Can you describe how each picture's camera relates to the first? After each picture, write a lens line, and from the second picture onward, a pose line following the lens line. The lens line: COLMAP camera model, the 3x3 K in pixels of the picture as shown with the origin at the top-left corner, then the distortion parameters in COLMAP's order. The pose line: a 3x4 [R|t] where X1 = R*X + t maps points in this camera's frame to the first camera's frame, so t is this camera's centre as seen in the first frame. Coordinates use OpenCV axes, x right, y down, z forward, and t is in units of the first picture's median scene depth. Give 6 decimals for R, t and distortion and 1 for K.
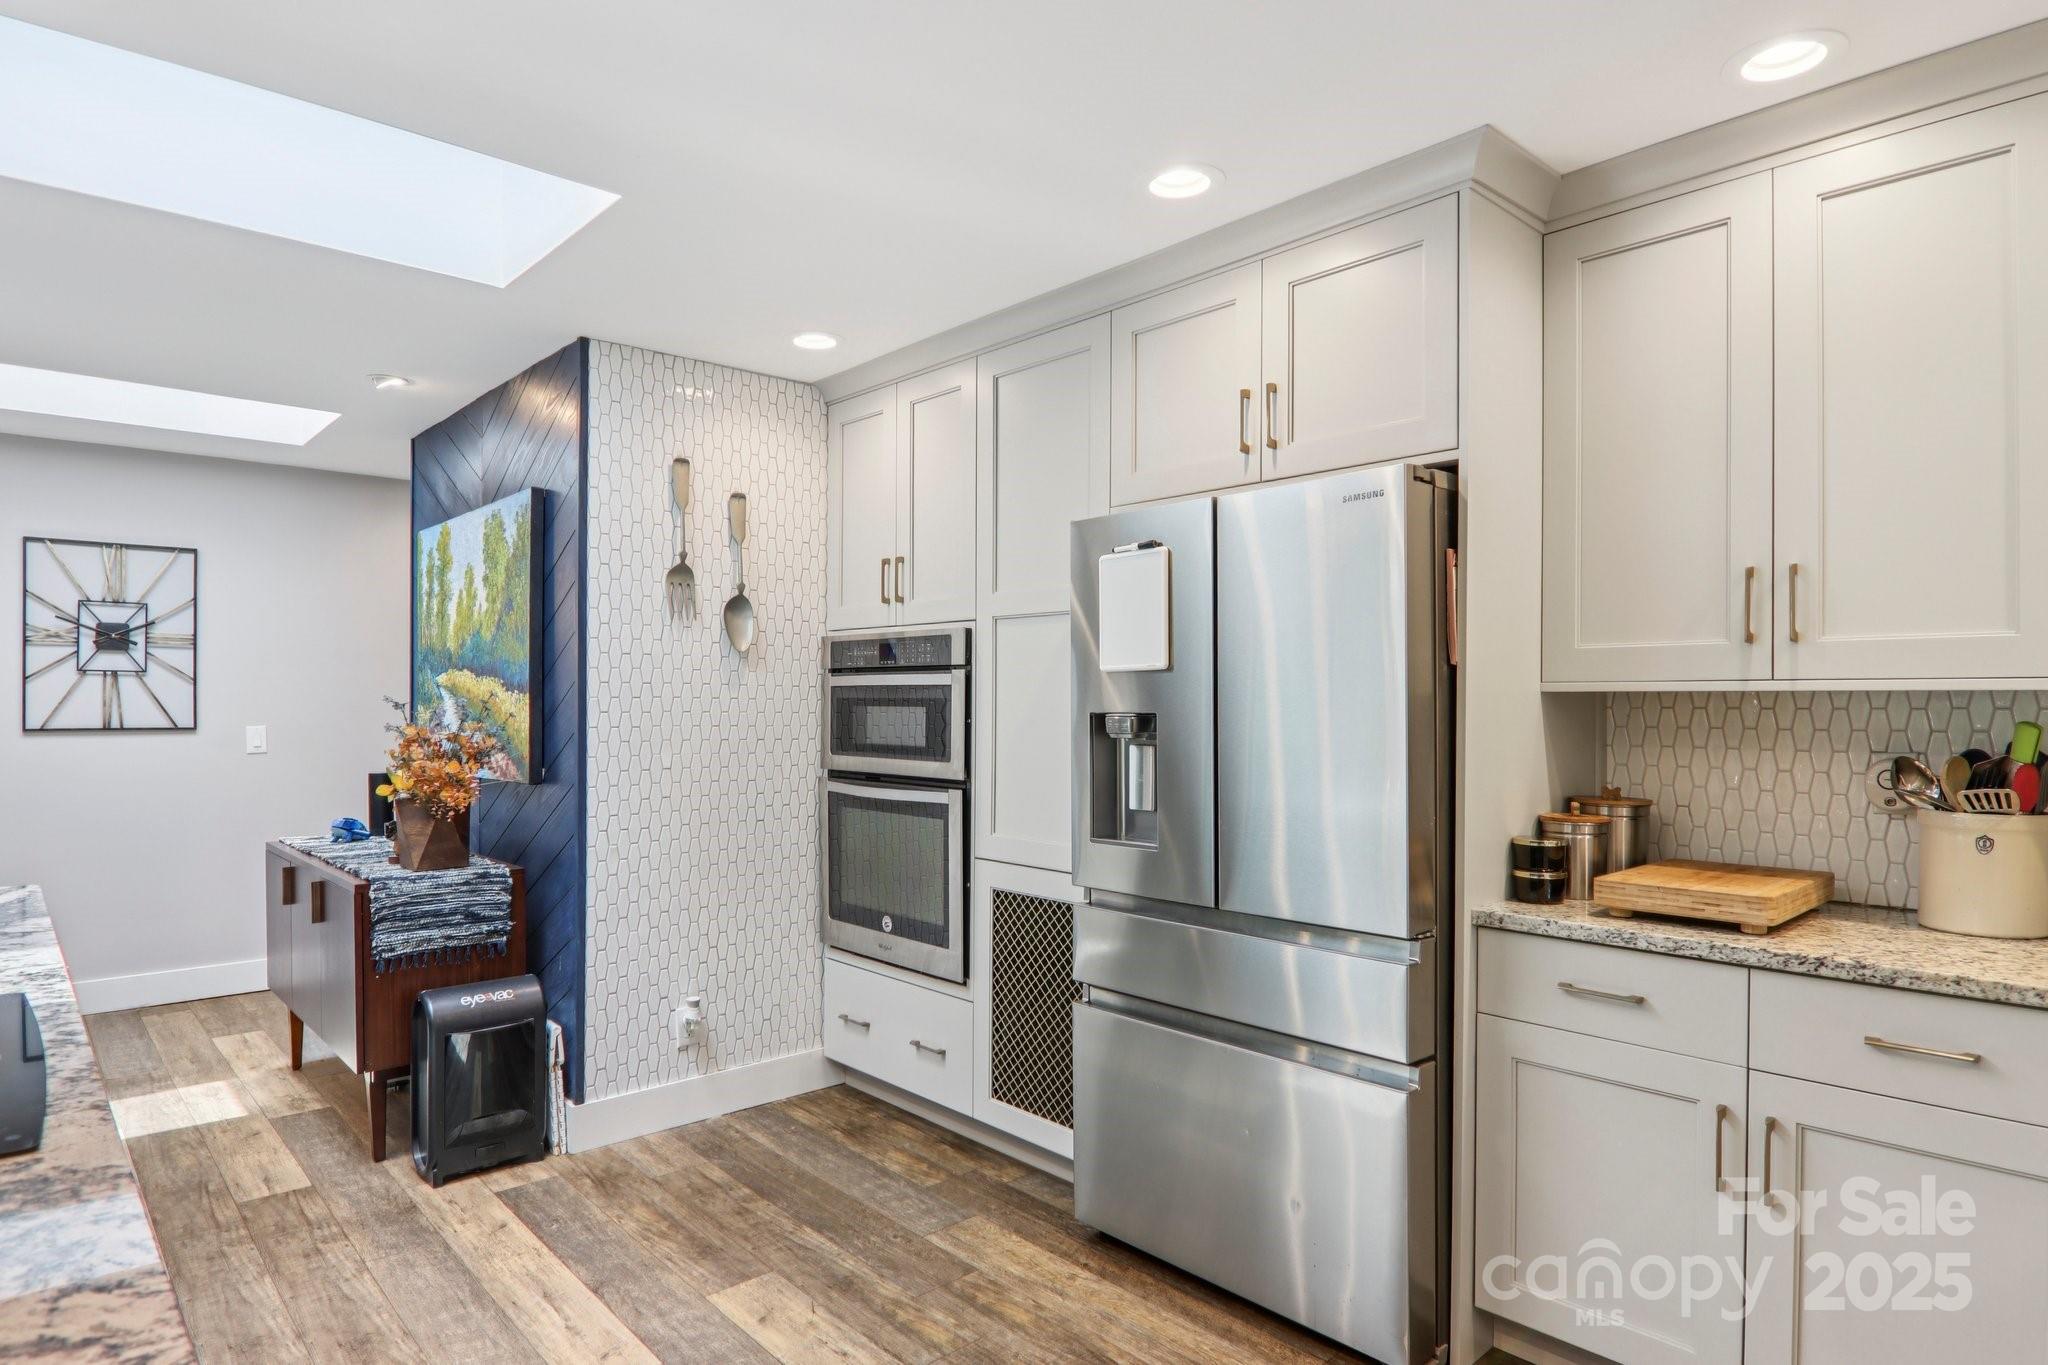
lens RADIAL K [[1153.3, 0, 1023.1], [0, 1153.3, 710.9], [0, 0, 1]] dist [0.000879, -0.018700]
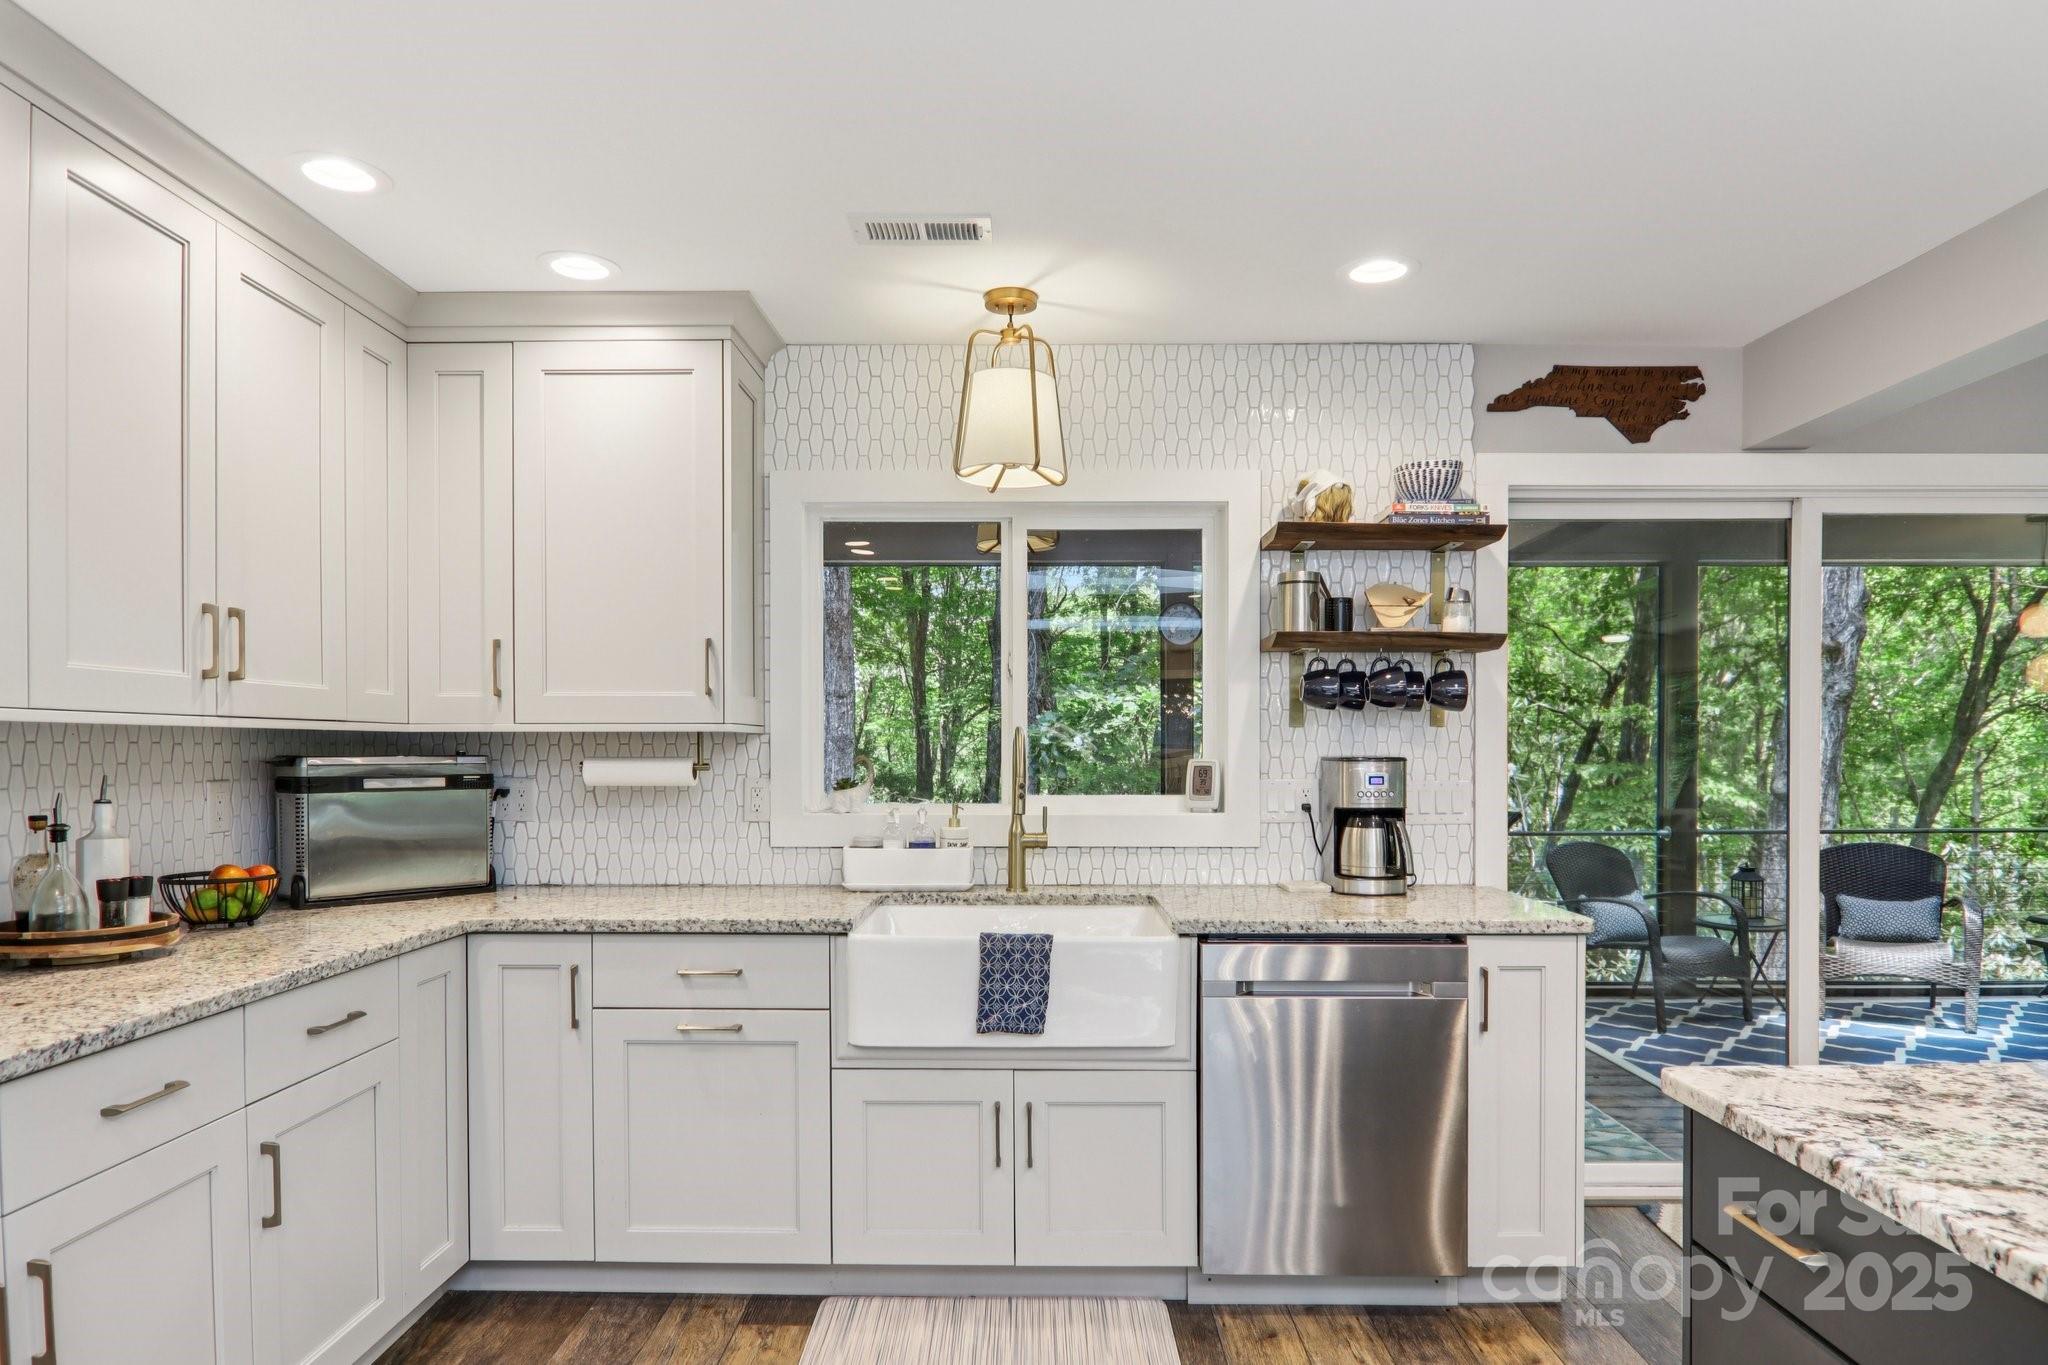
lens RADIAL K [[1184.7, 0, 1028.0], [0, 1184.7, 757.3], [0, 0, 1]] dist [0.001572, -0.021688]
pose [[-0.730446, -0.011126, 0.682880, -0.218591], [-0.000238, 0.999871, 0.016036, -0.001911], [-0.682971, 0.011551, -0.730354, 0.630559]]
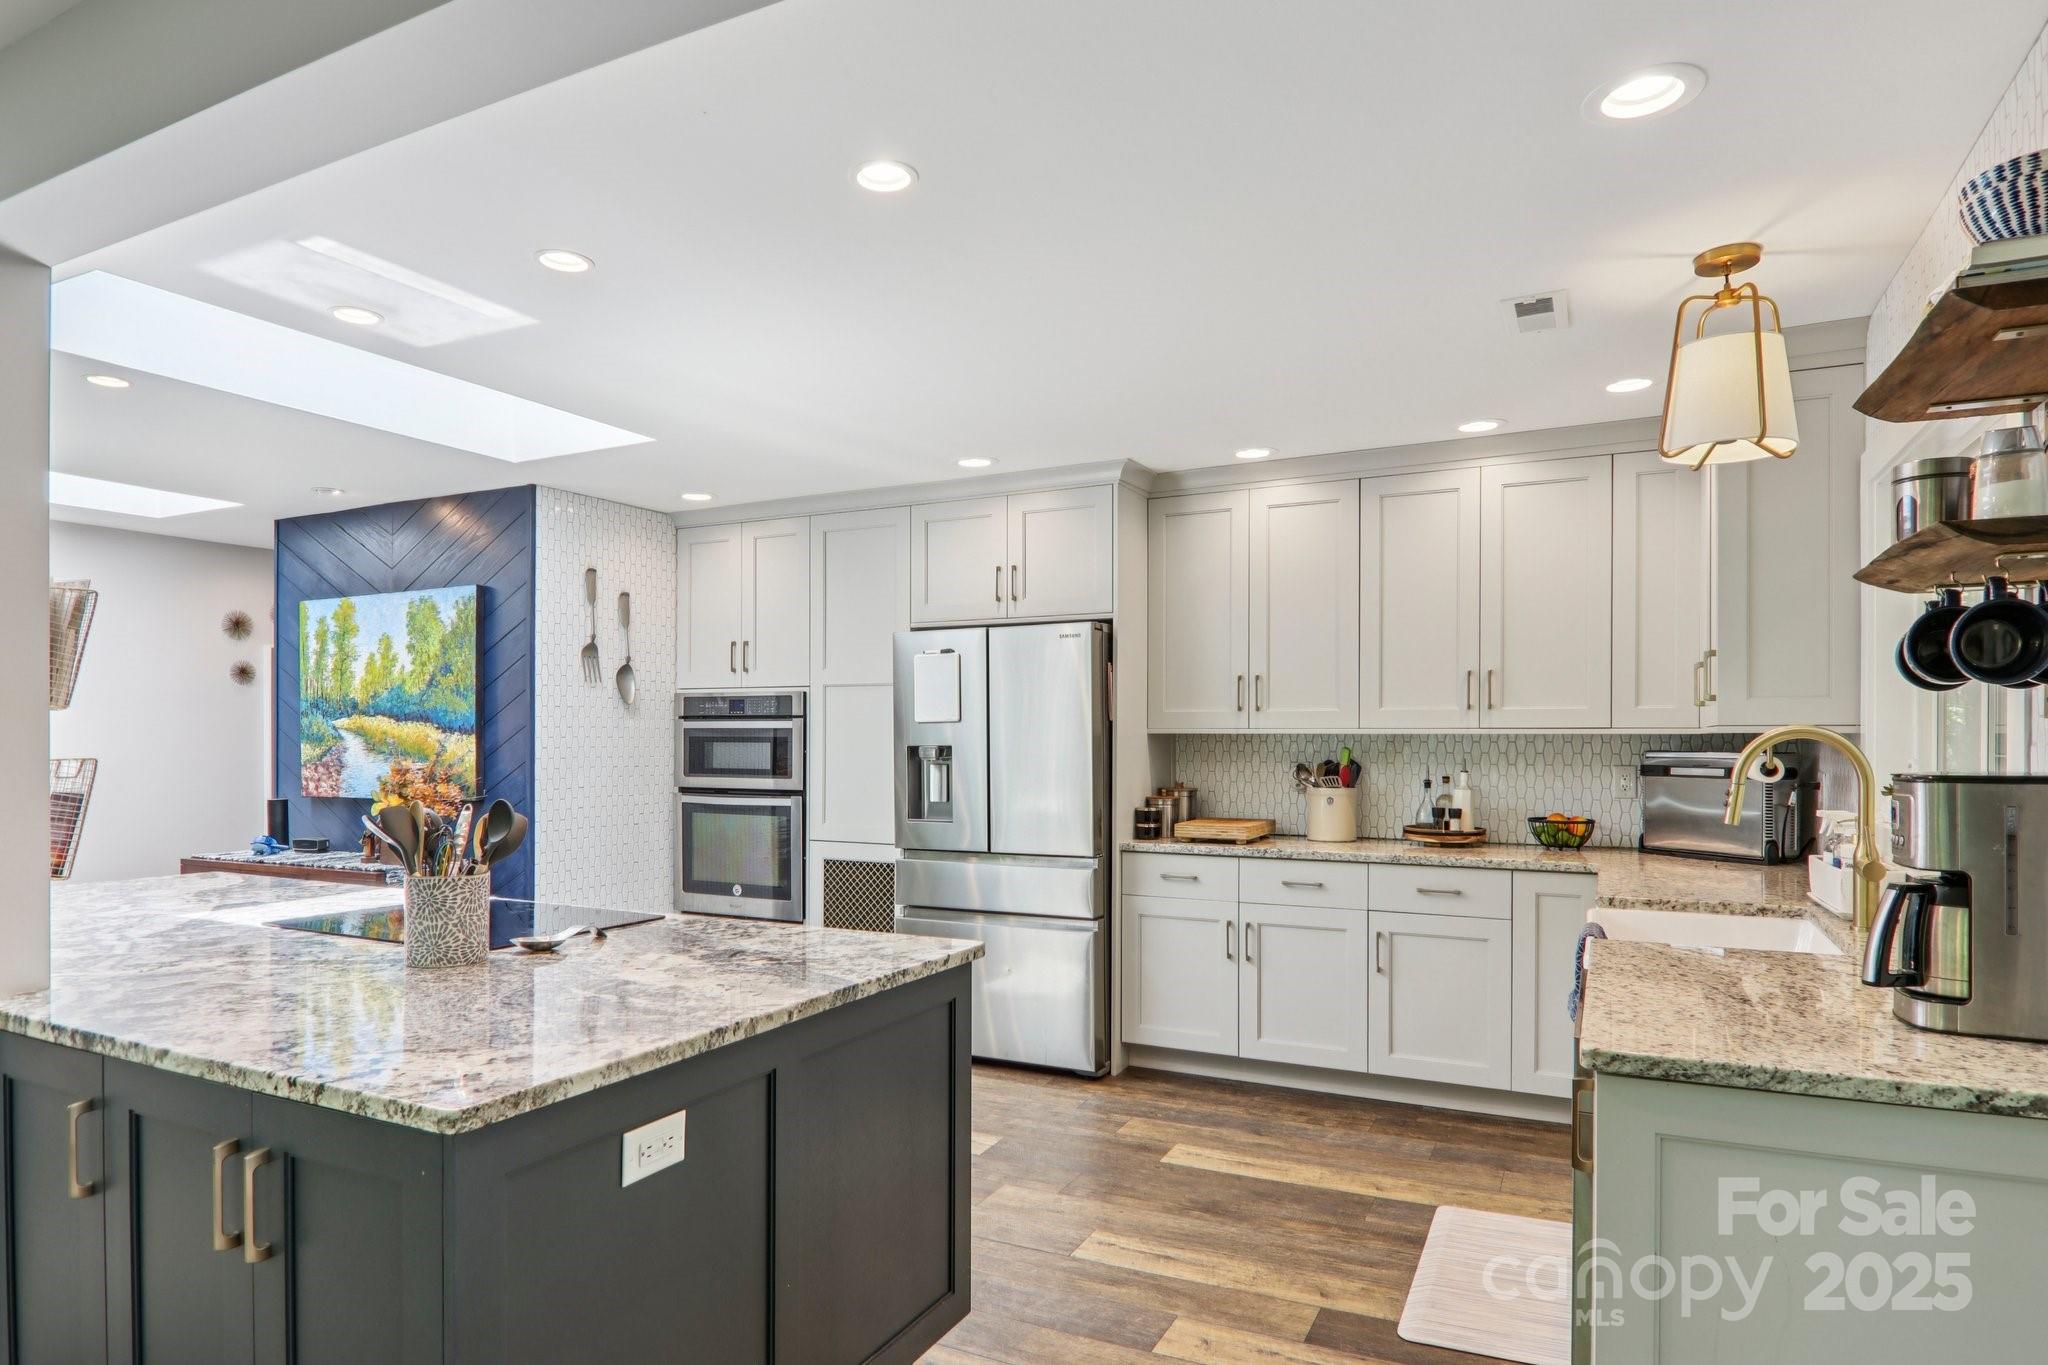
lens RADIAL K [[1171.2, 0, 1026.6], [0, 1171.2, 743.5], [0, 0, 1]] dist [0.002621, -0.013348]
pose [[0.934191, -0.006083, 0.356721, -0.330564], [0.005850, 0.999981, 0.001730, -0.003292], [-0.356725, 0.000470, 0.934209, -0.573717]]
